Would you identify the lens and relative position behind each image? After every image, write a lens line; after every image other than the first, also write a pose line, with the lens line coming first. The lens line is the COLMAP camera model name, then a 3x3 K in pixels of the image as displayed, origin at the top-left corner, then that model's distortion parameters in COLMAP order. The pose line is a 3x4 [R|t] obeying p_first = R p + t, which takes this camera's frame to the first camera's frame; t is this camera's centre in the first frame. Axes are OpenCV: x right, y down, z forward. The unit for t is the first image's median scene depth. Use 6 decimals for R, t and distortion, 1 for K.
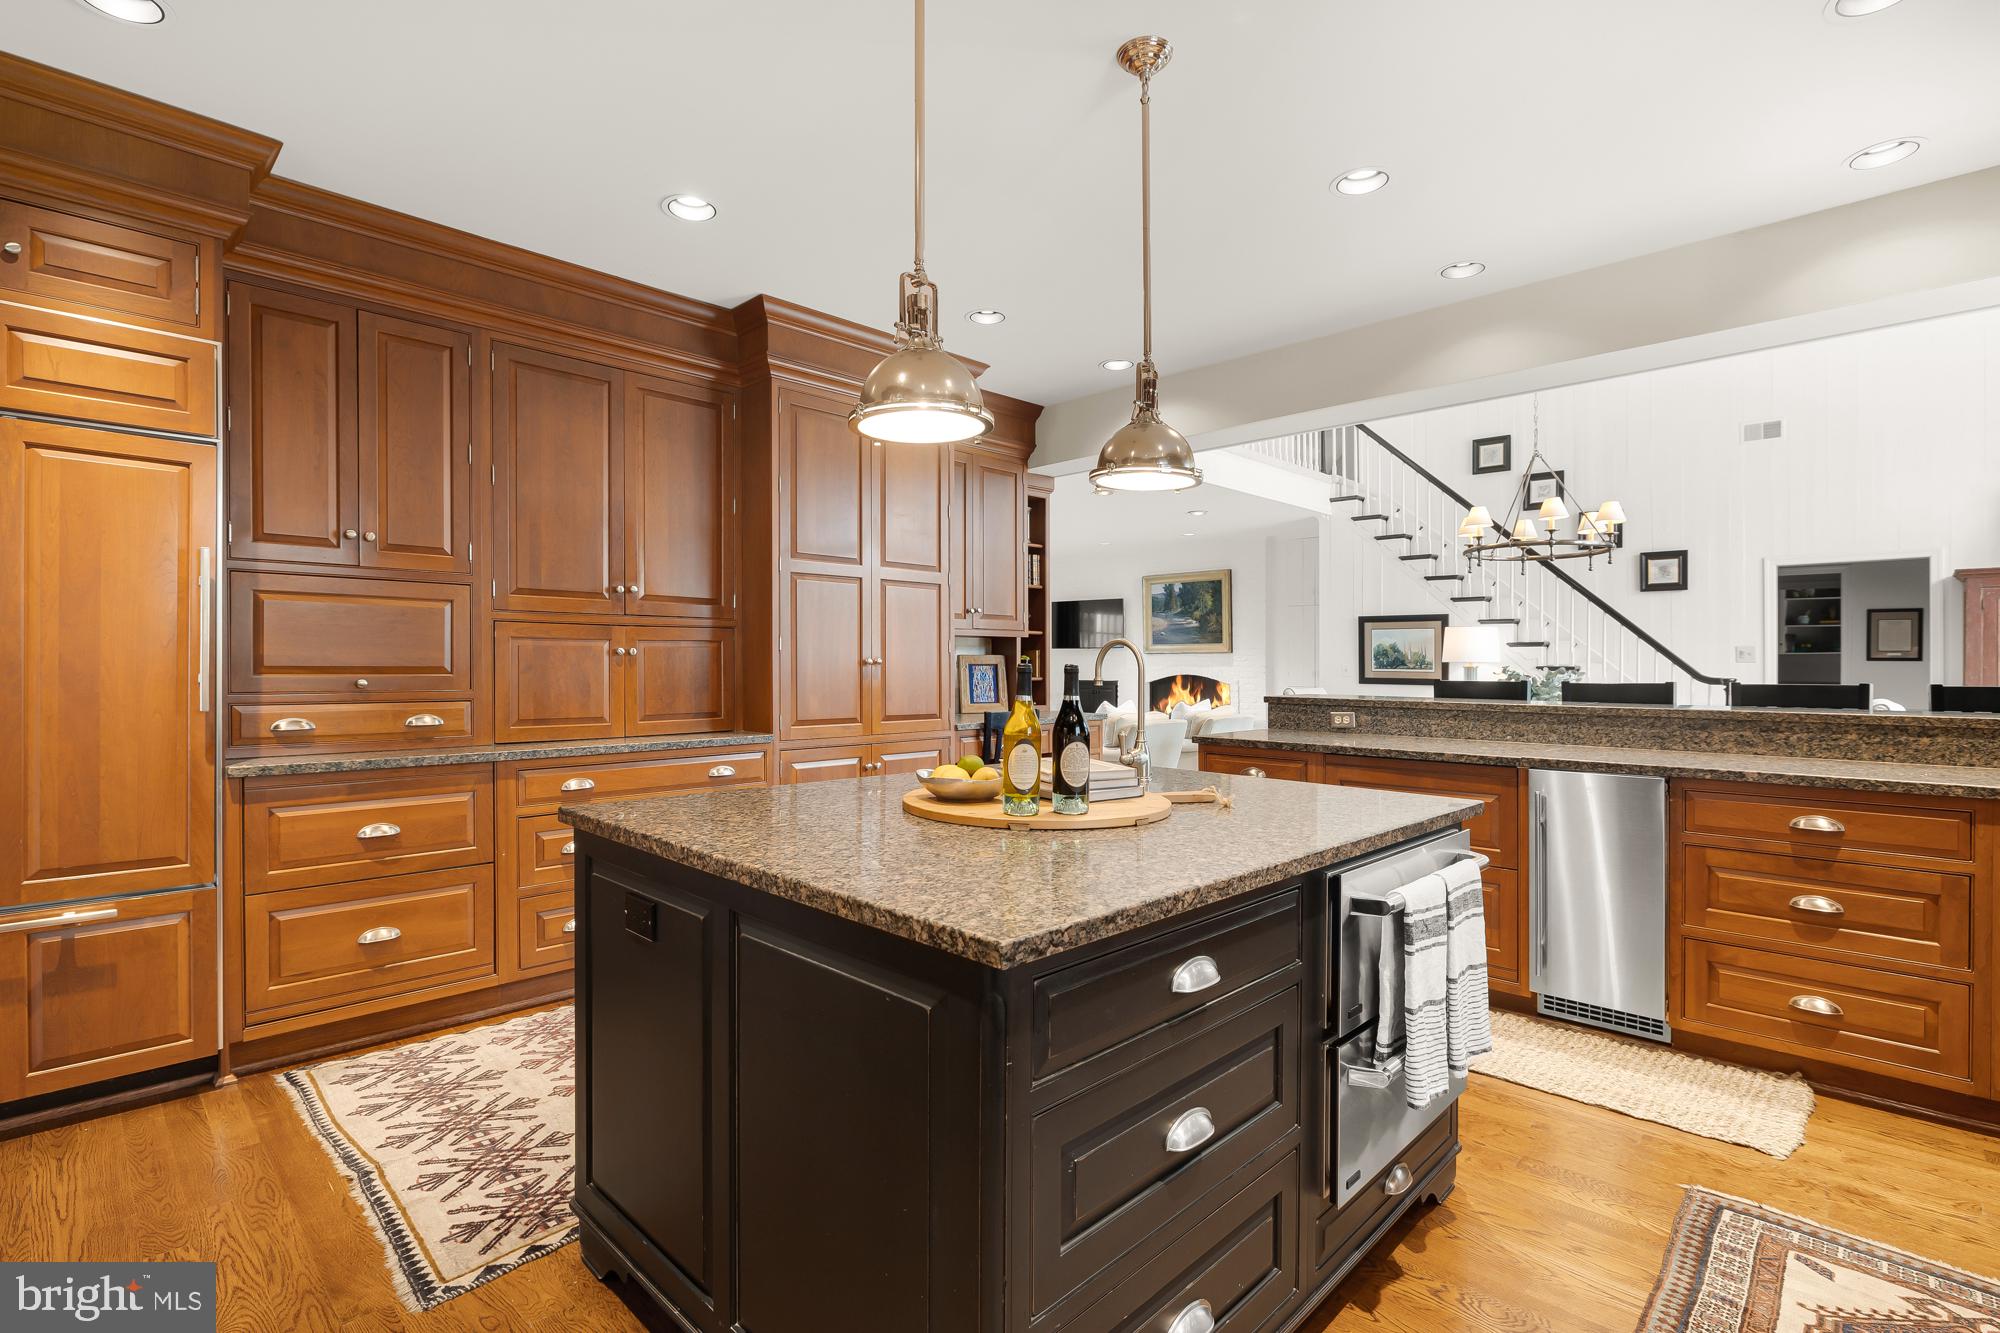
lens RADIAL K [[936.6, 0, 995.7], [0, 936.6, 664.2], [0, 0, 1]] dist [-0.011968, 0.002189]
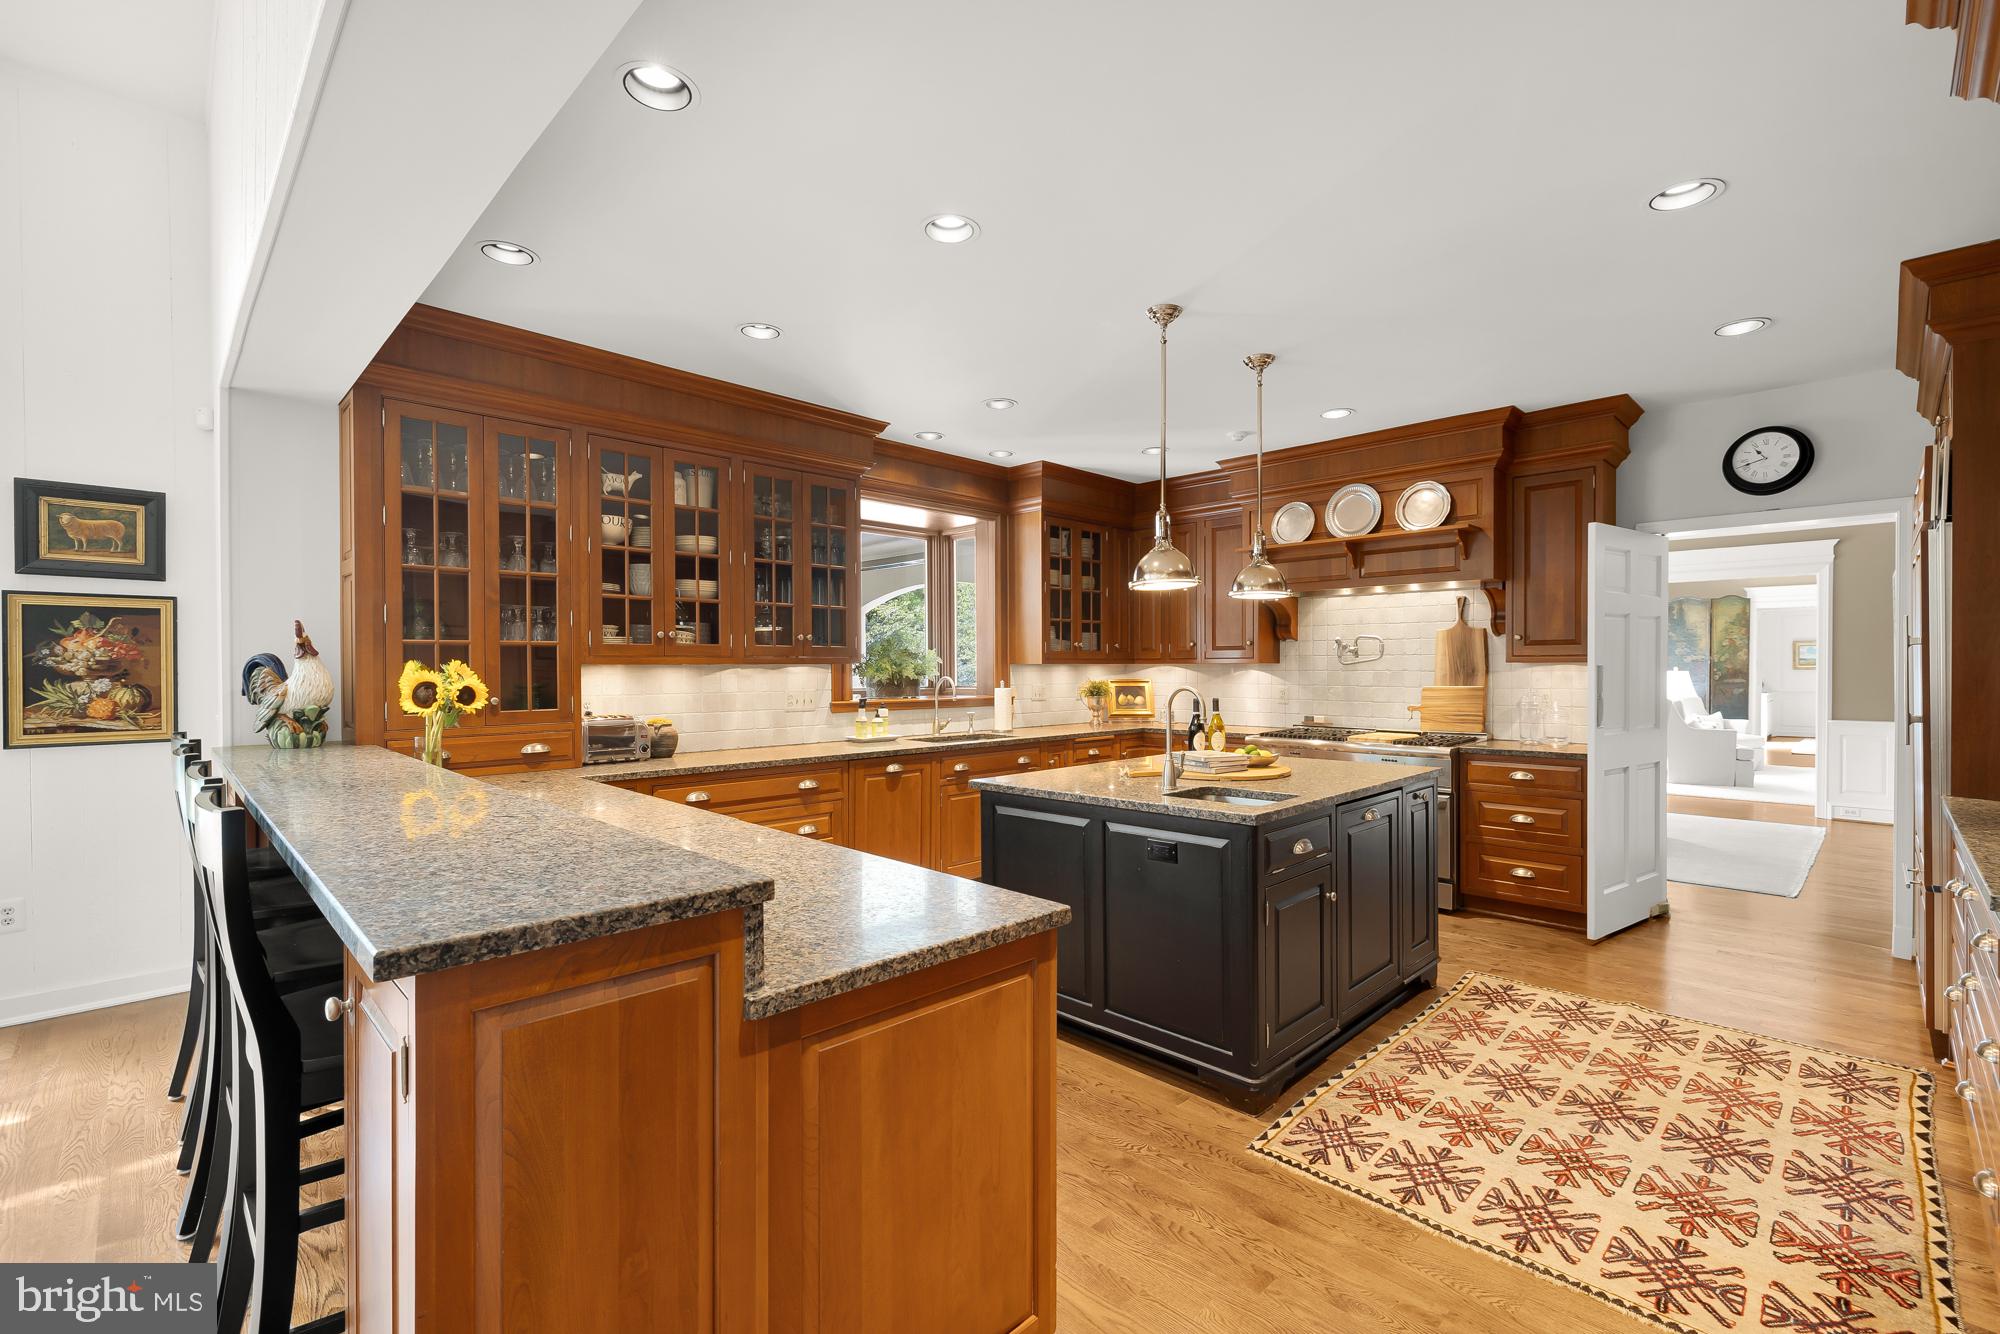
lens RADIAL K [[879.9, 0, 1023.7], [0, 879.9, 676.8], [0, 0, 1]] dist [0.002095, -0.001488]
pose [[-0.999915, -0.001872, -0.012889, 0.296533], [-0.002057, 0.999894, 0.014396, -0.045144], [0.012861, 0.014421, -0.999813, 1.745300]]
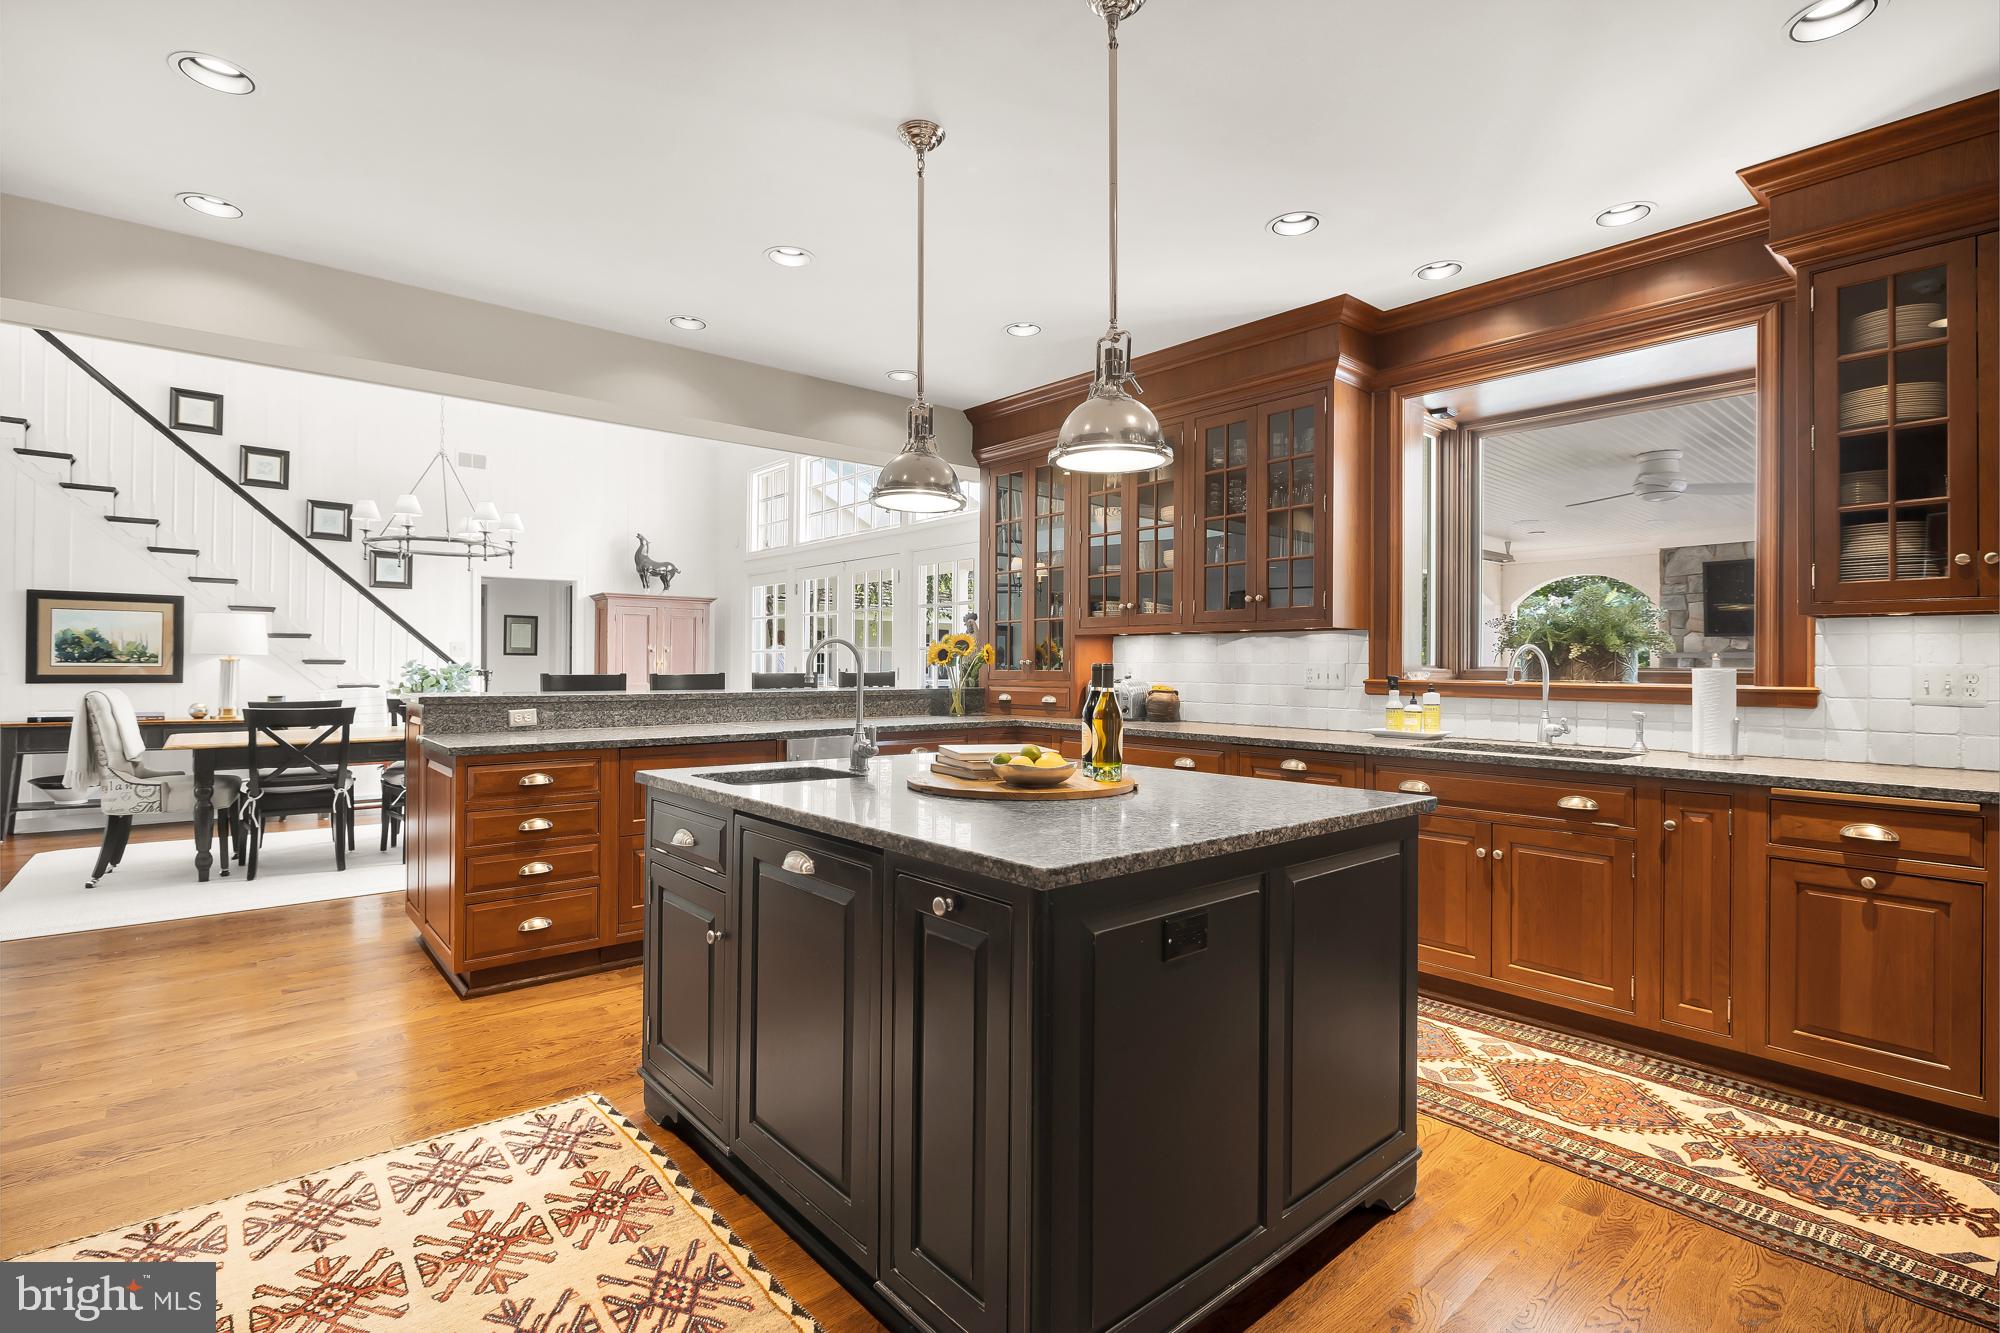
lens RADIAL K [[936.6, 0, 971.5], [0, 936.6, 658.6], [0, 0, 1]] dist [-0.011968, 0.002189]
pose [[0.093134, 0.001413, 0.995653, -0.688325], [-0.004259, 0.999990, -0.001020, -0.001649], [-0.995644, -0.004145, 0.093139, 0.585619]]
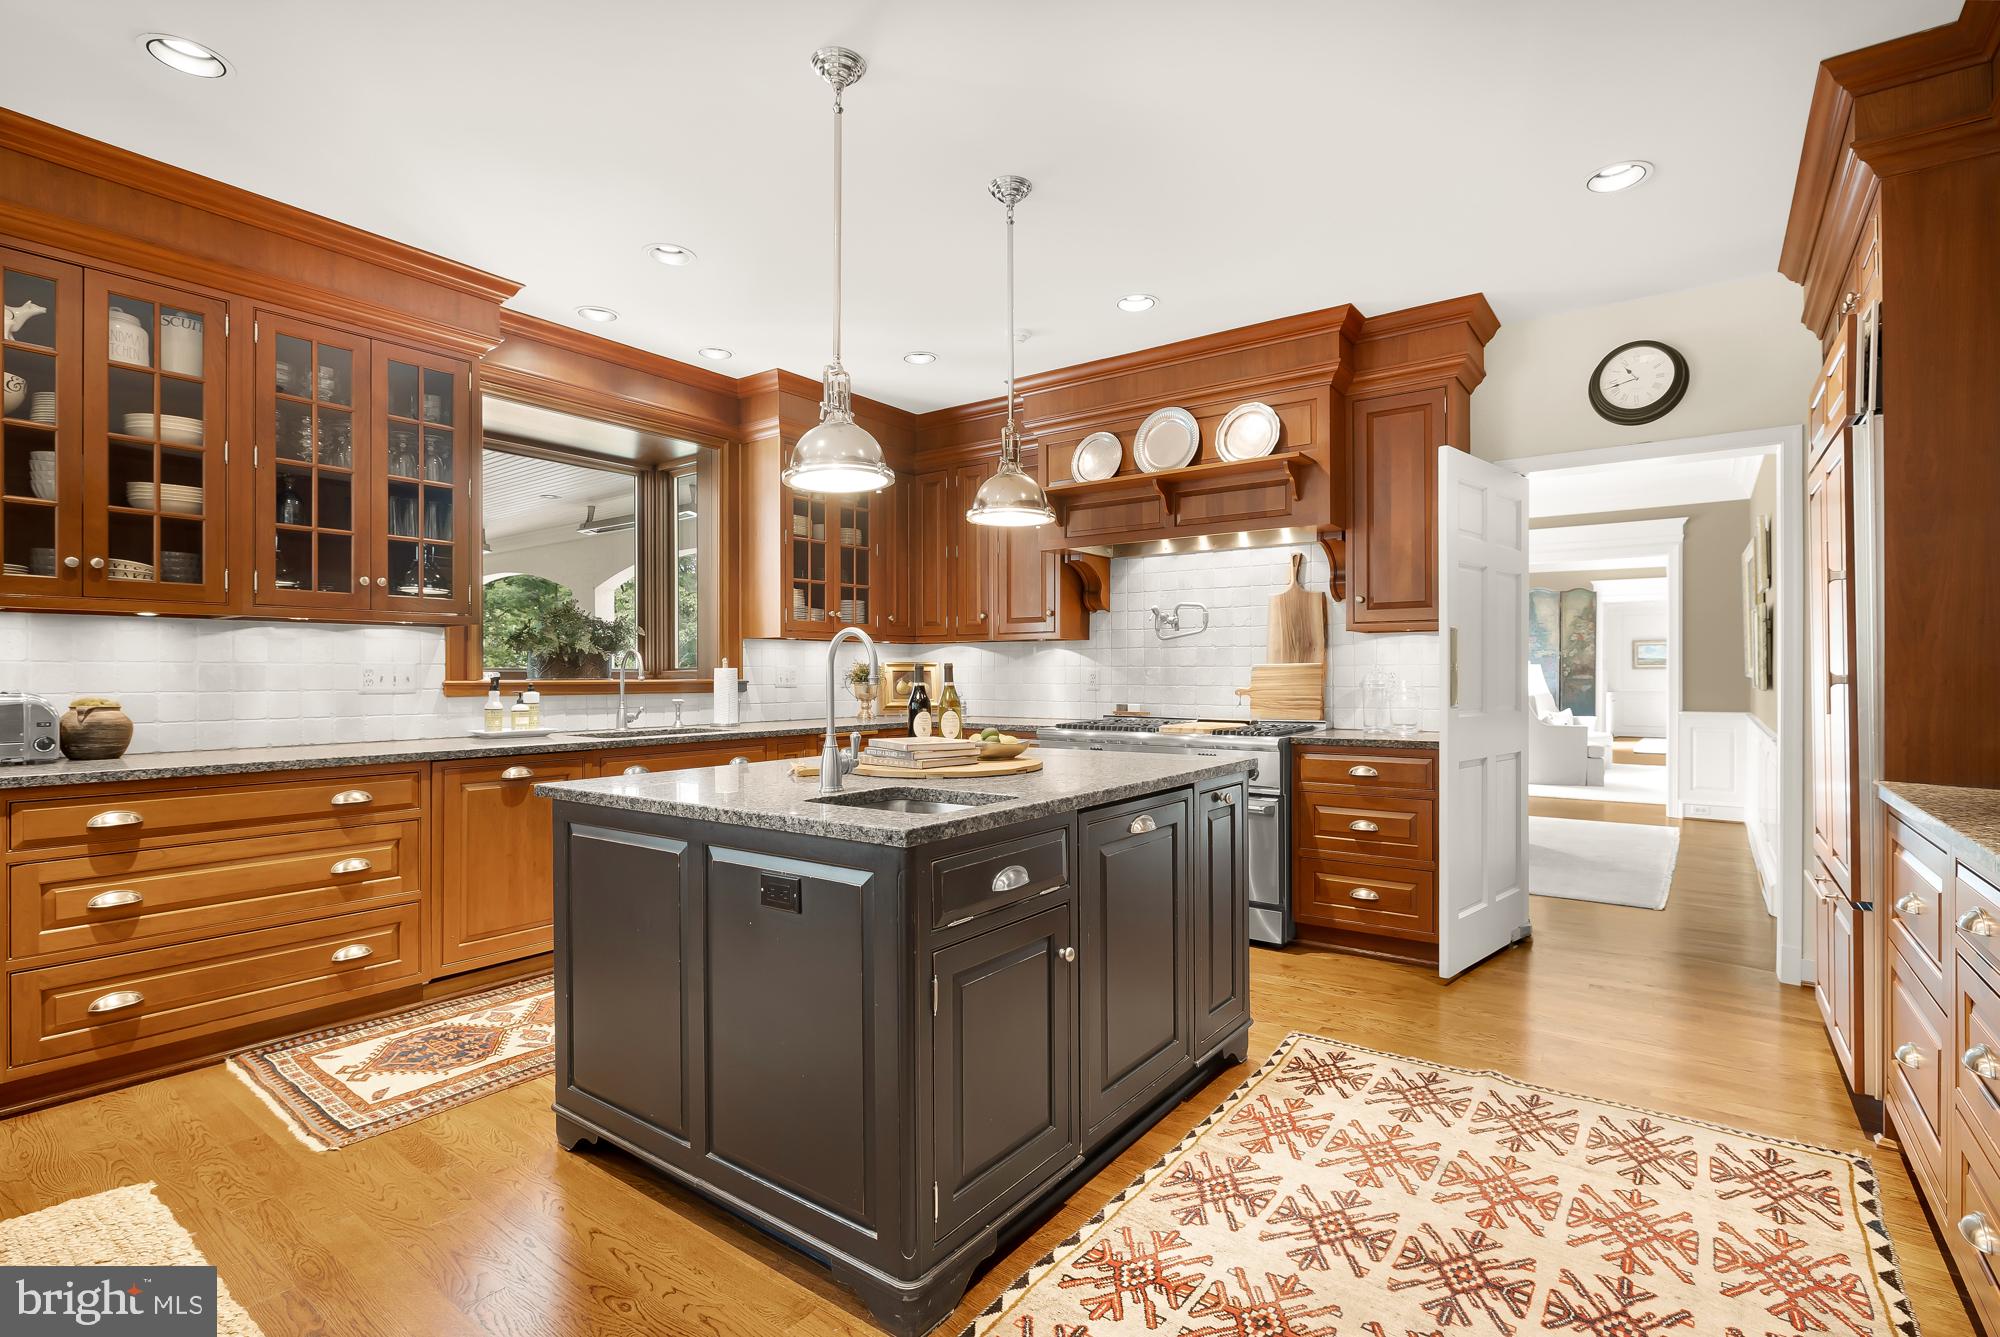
lens RADIAL K [[936.6, 0, 1027.2], [0, 936.6, 678.4], [0, 0, 1]] dist [-0.011968, 0.002189]
pose [[-0.986763, -0.002767, -0.162148, 0.089561], [-0.003759, 0.999976, 0.005810, 0.009916], [0.162128, 0.006342, -0.986749, 1.441706]]
